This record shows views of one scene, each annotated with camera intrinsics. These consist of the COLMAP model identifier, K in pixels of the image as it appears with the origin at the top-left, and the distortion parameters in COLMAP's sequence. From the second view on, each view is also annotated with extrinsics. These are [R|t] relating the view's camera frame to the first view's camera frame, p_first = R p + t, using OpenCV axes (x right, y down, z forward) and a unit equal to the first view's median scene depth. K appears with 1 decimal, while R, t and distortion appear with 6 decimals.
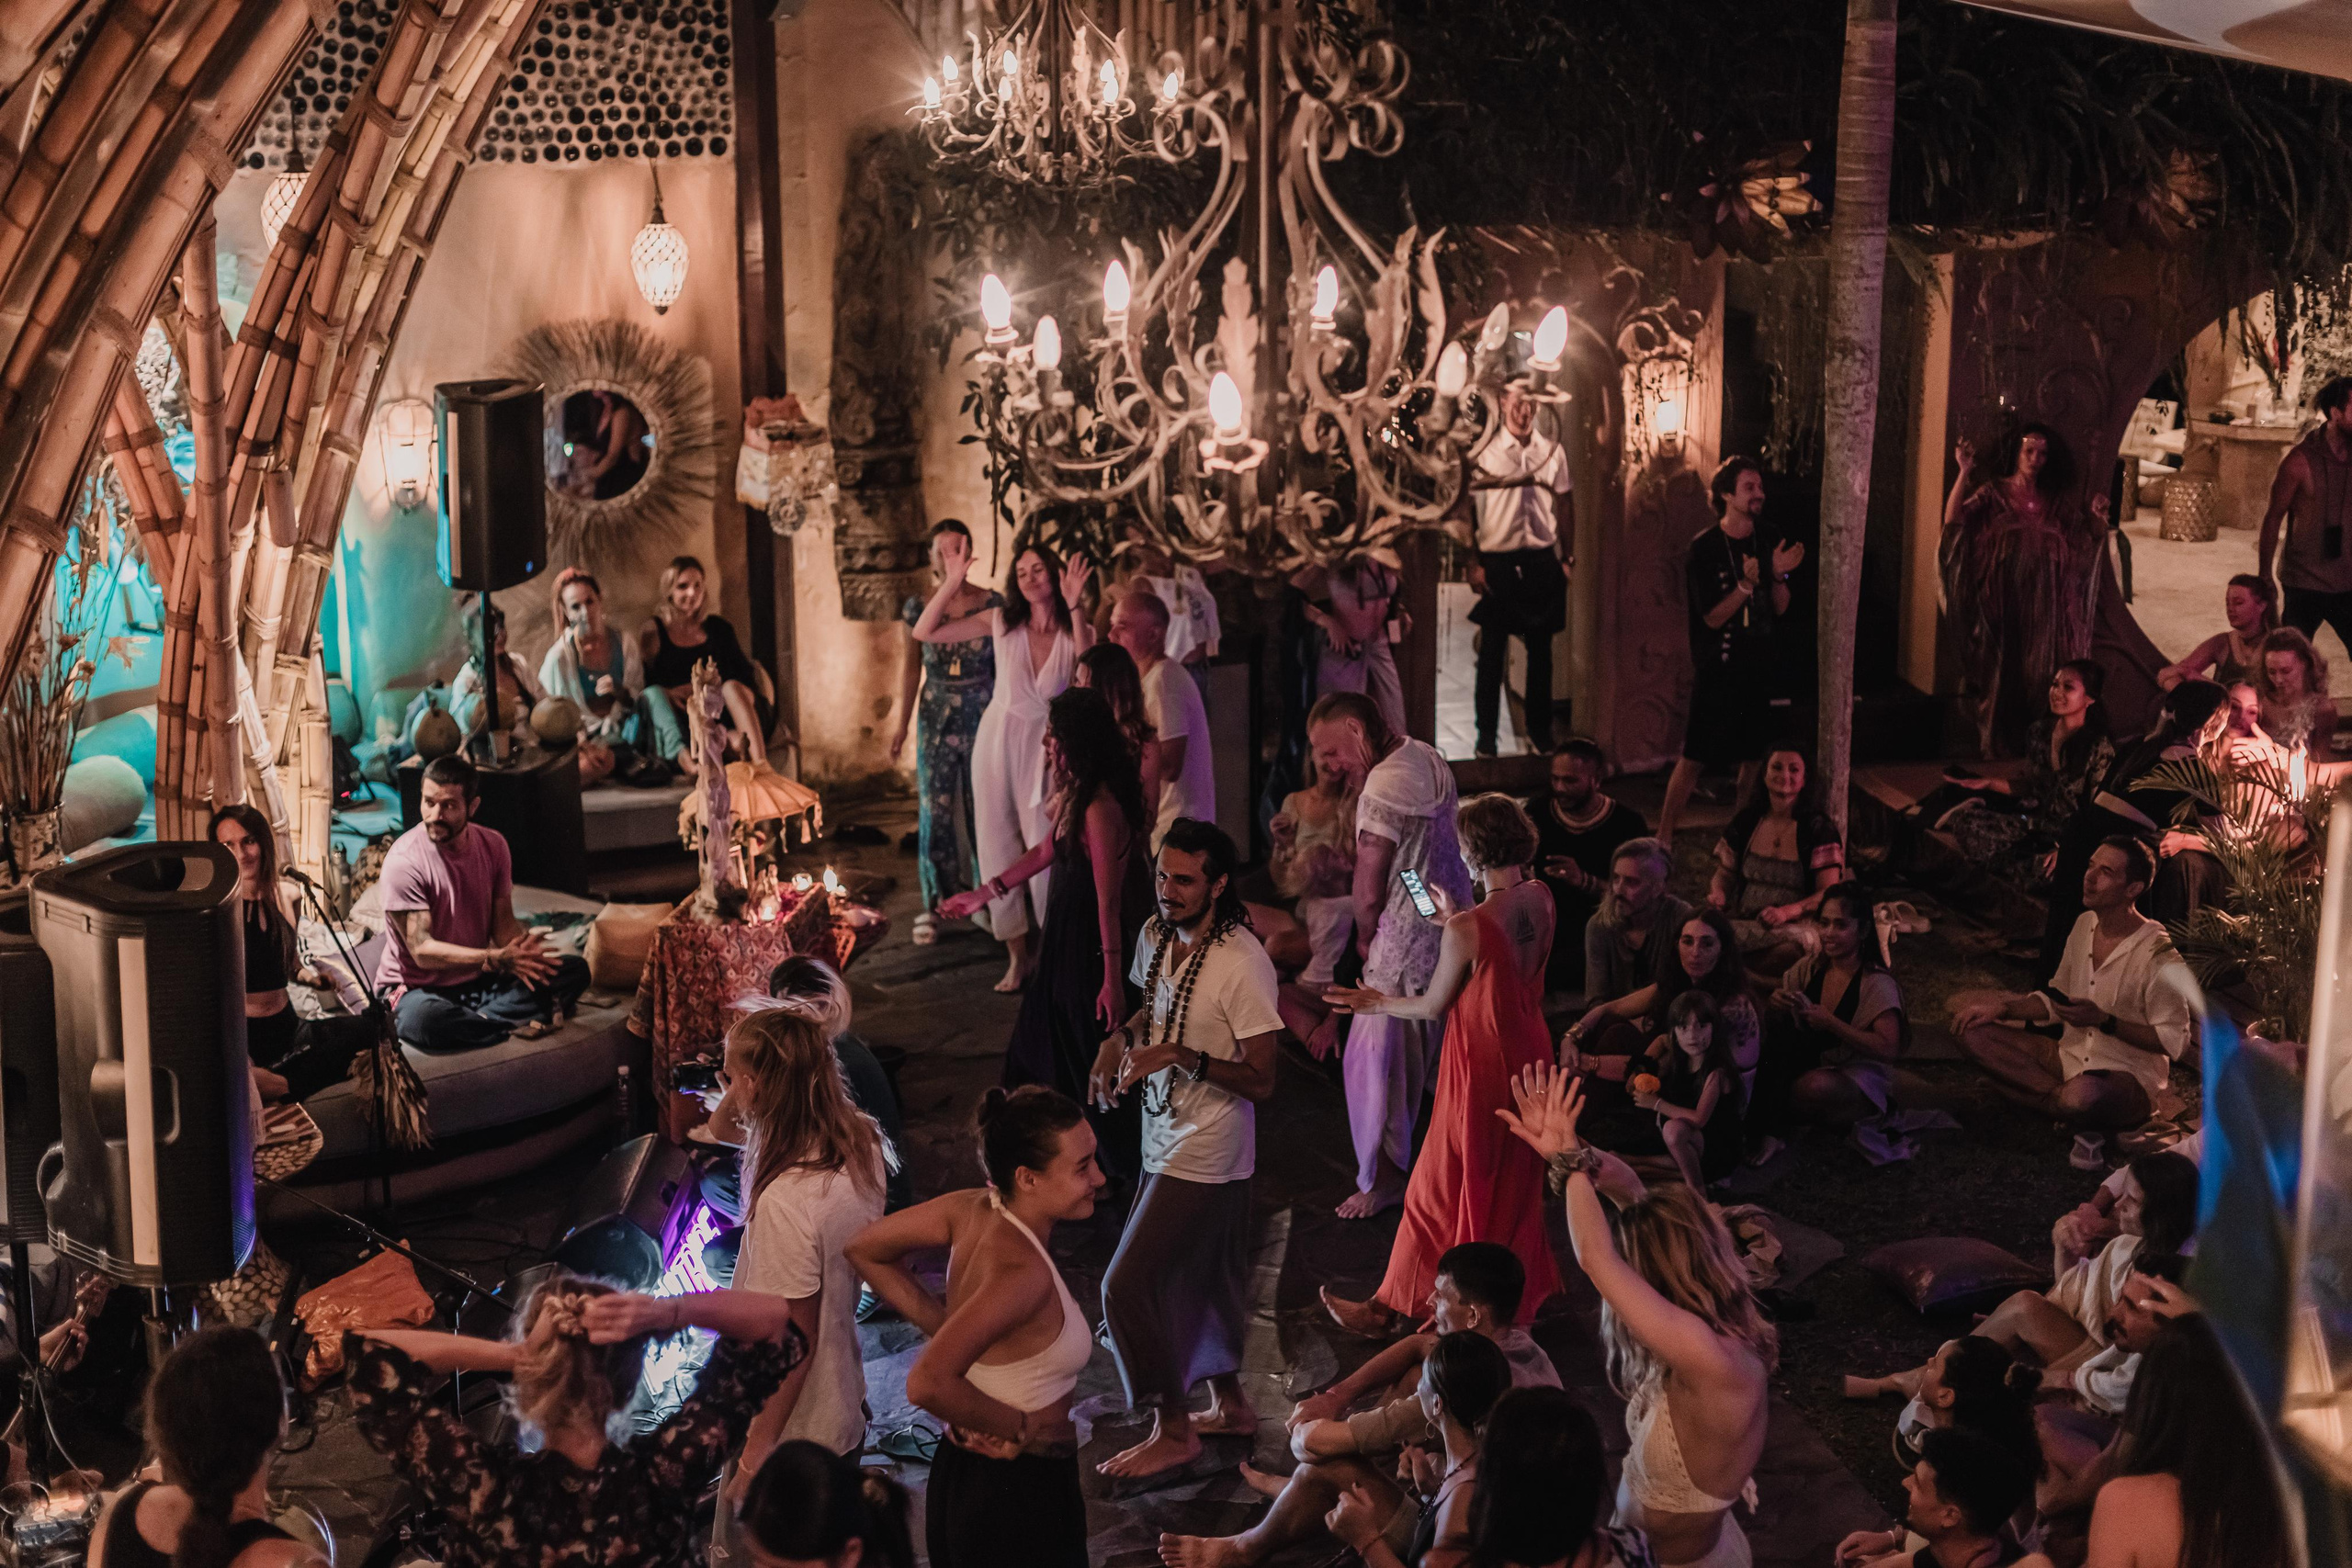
lens RADIAL K [[3405.8, 0, 1177.1], [0, 3405.8, 784.3], [0, 0, 1]] dist [-0.007193, 0.000000]
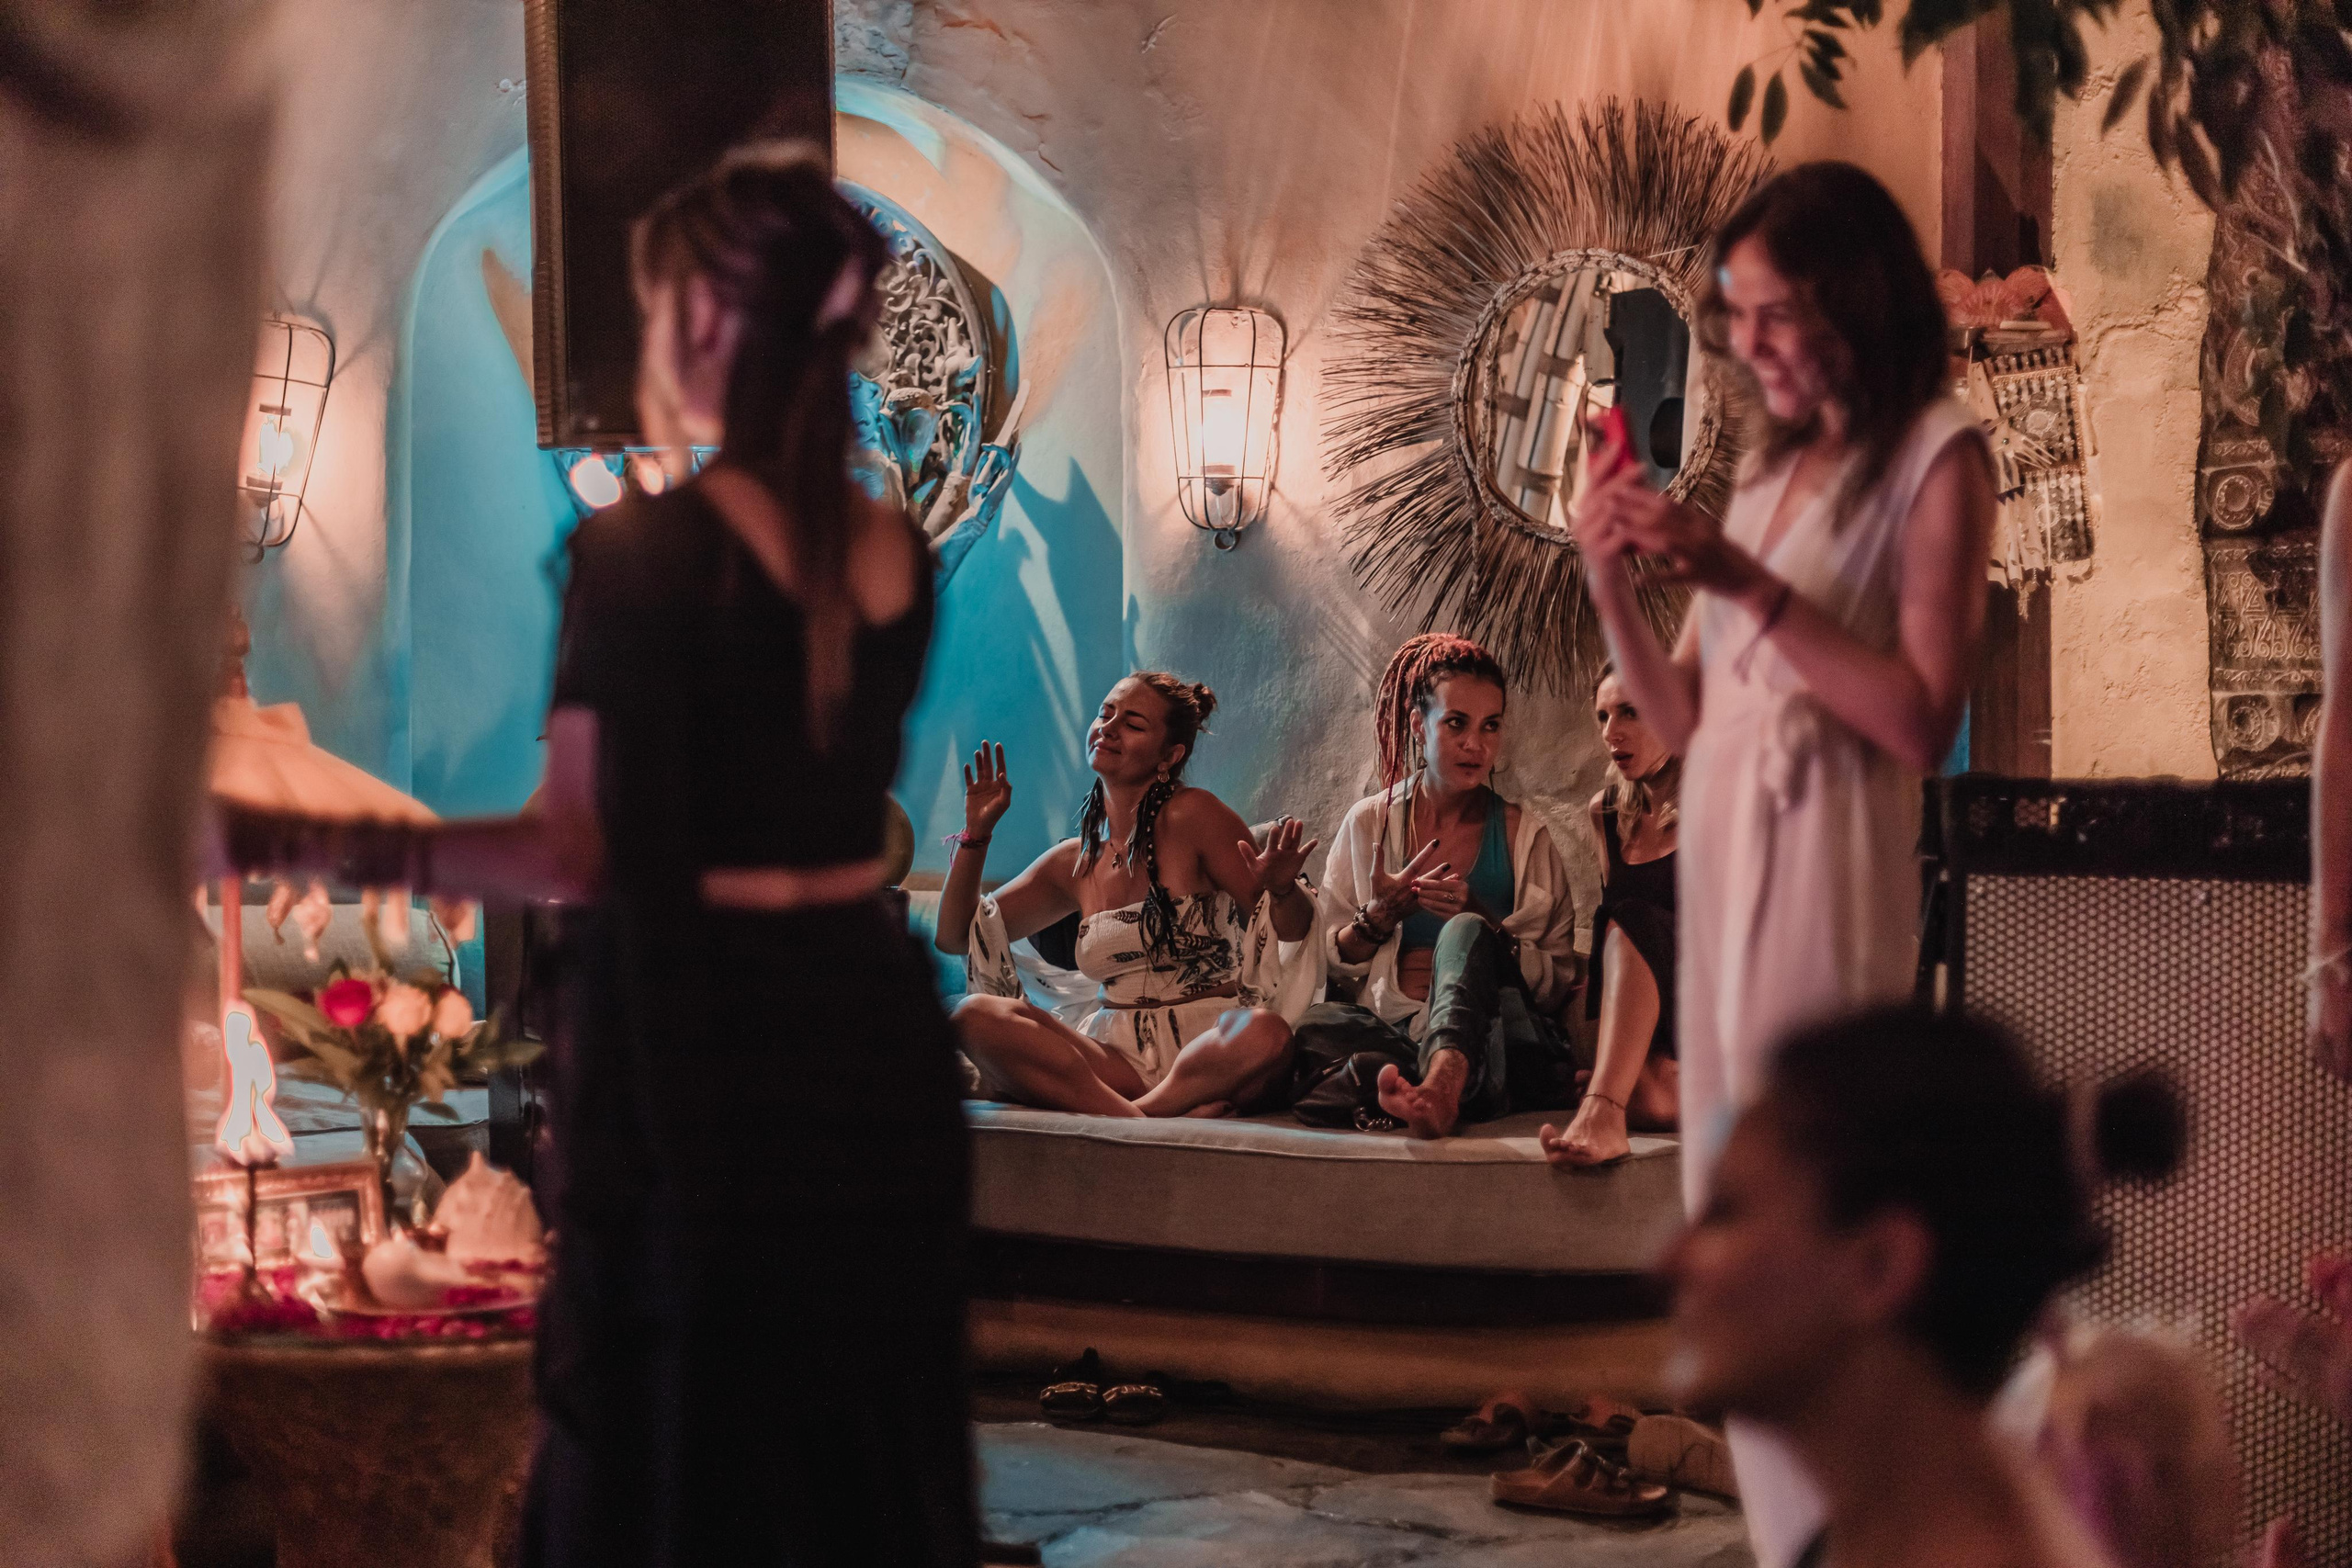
lens RADIAL K [[3405.8, 0, 1173.0], [0, 3405.8, 784.9], [0, 0, 1]] dist [-0.007193, 0.000000]
pose [[0.635859, 0.013455, -0.771688, 0.167088], [-0.198942, 0.968919, -0.147032, 0.029119], [0.745725, 0.247013, 0.618773, 0.878788]]
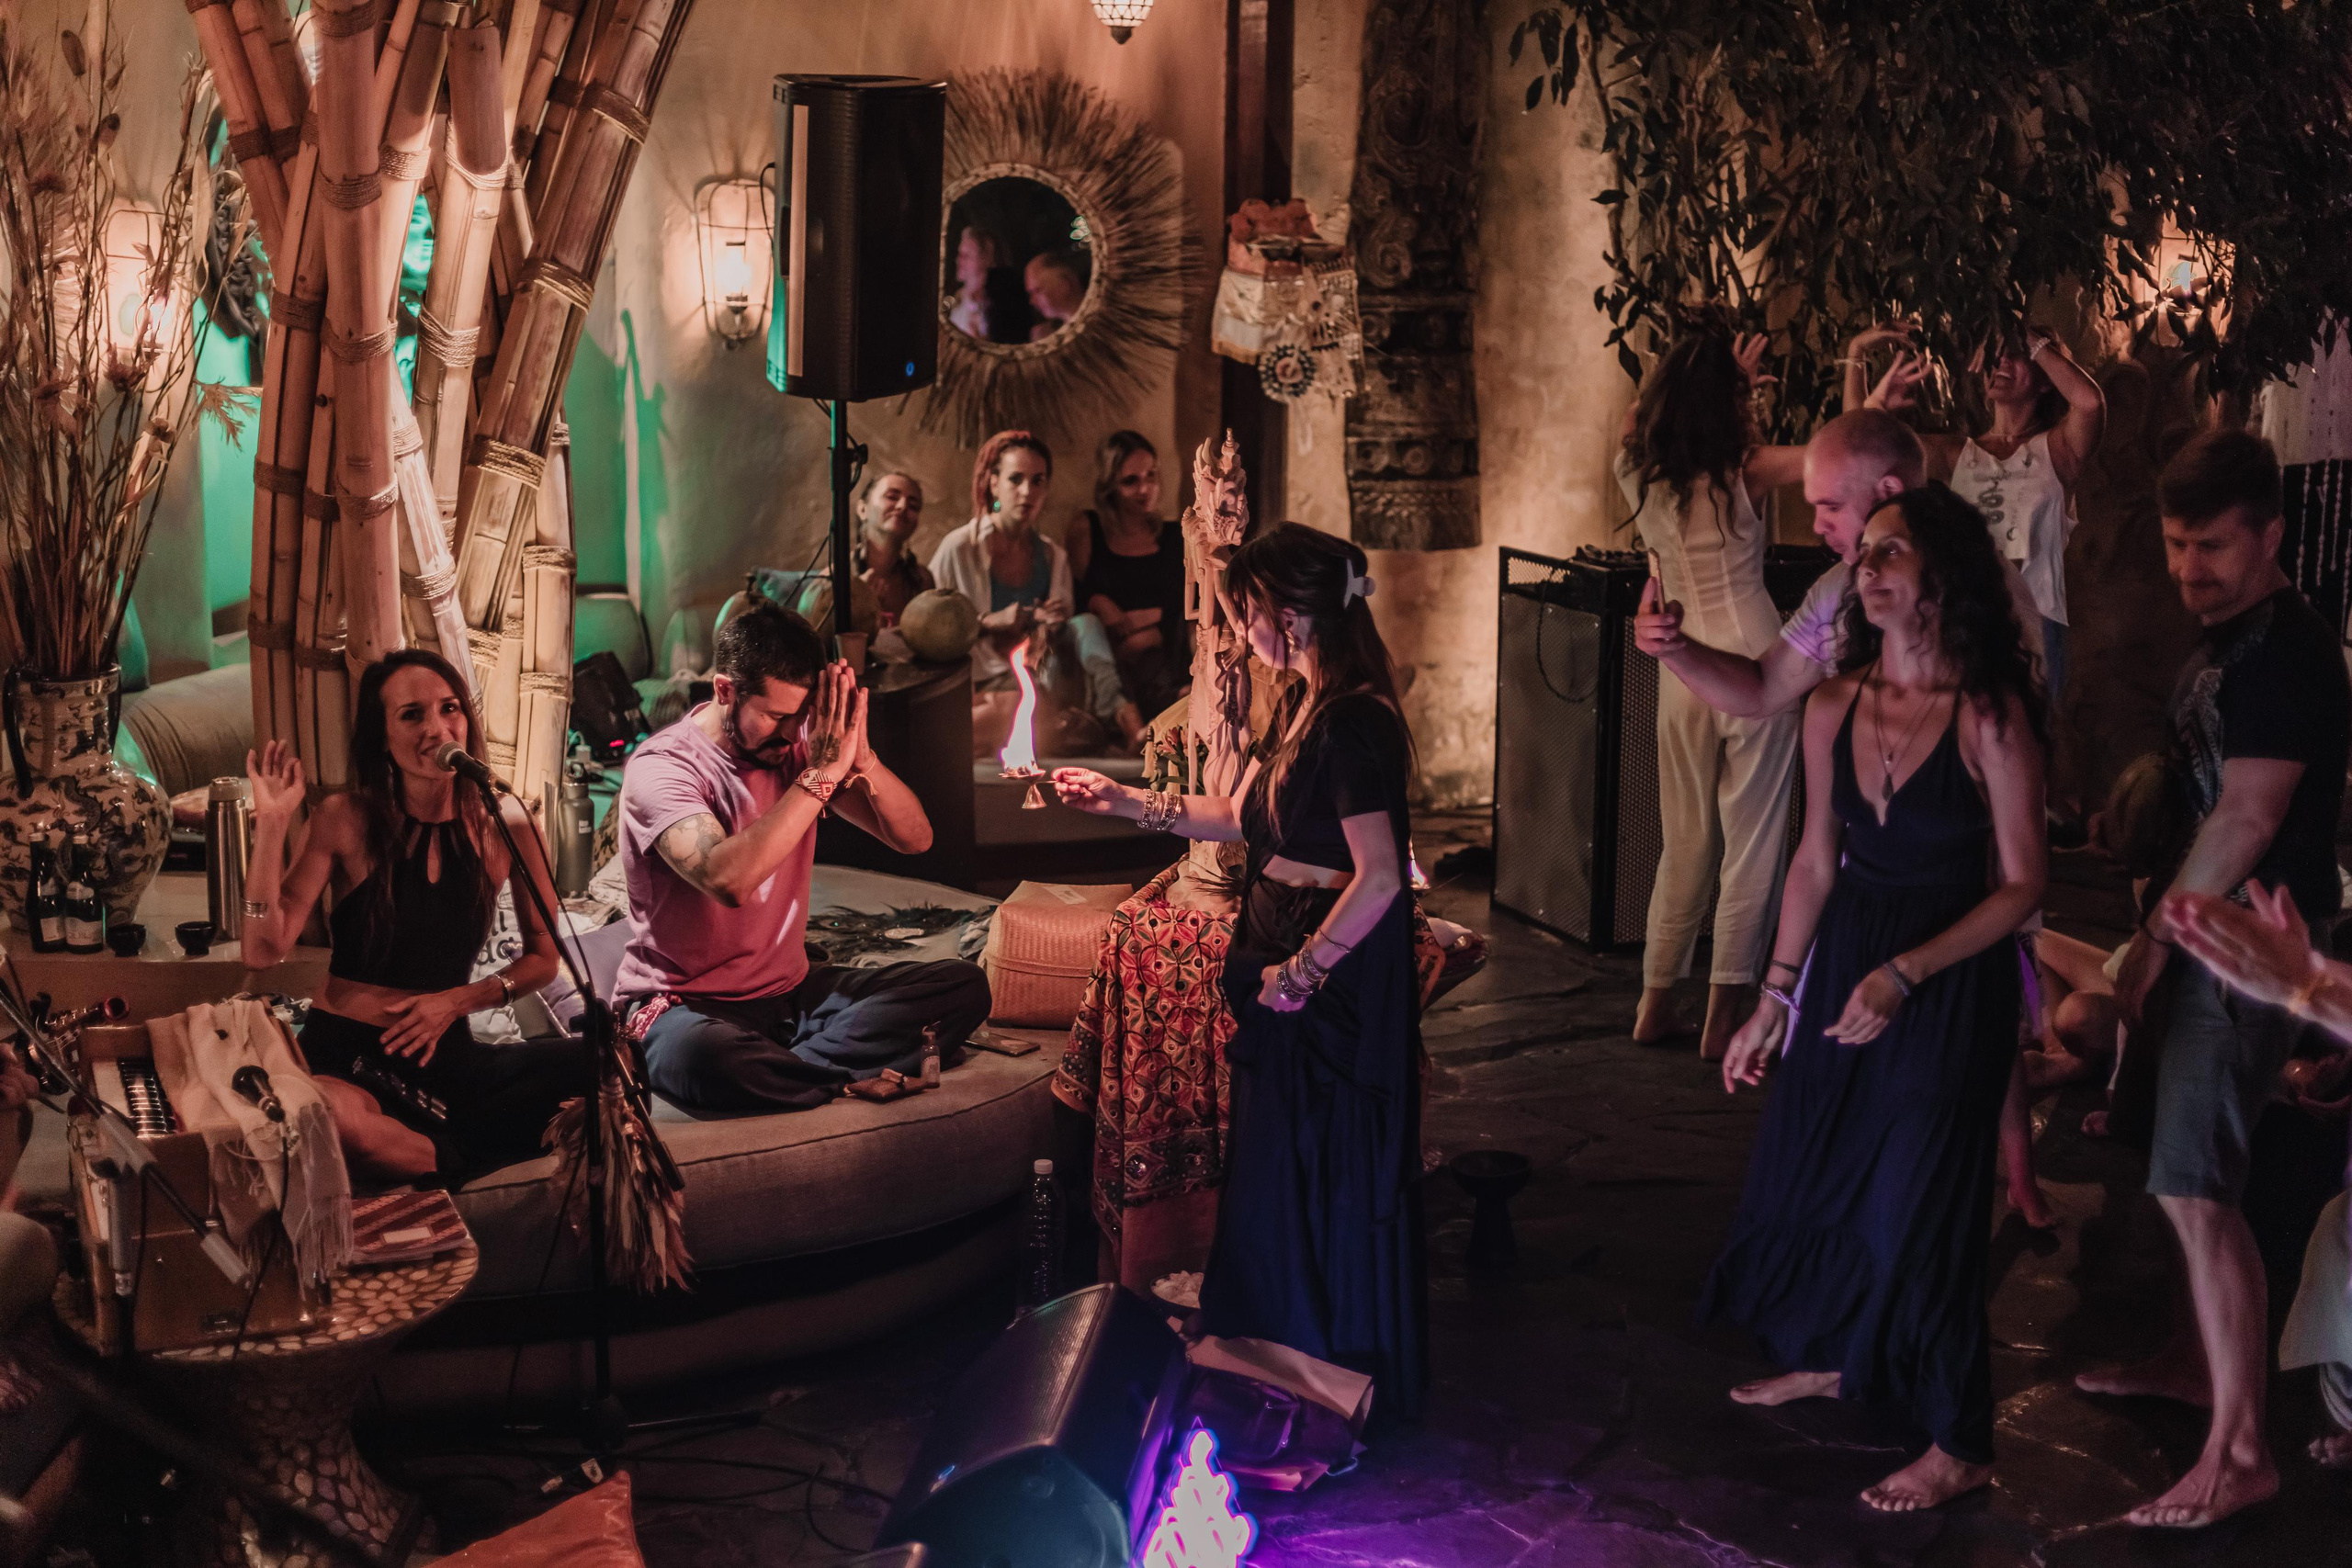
lens RADIAL K [[3405.8, 0, 1173.0], [0, 3405.8, 782.1], [0, 0, 1]] dist [-0.007193, 0.000000]
pose [[0.994017, 0.037311, -0.102655, -0.081363], [-0.042474, 0.997916, -0.048576, 0.044477], [0.100629, 0.052645, 0.993530, 0.419278]]
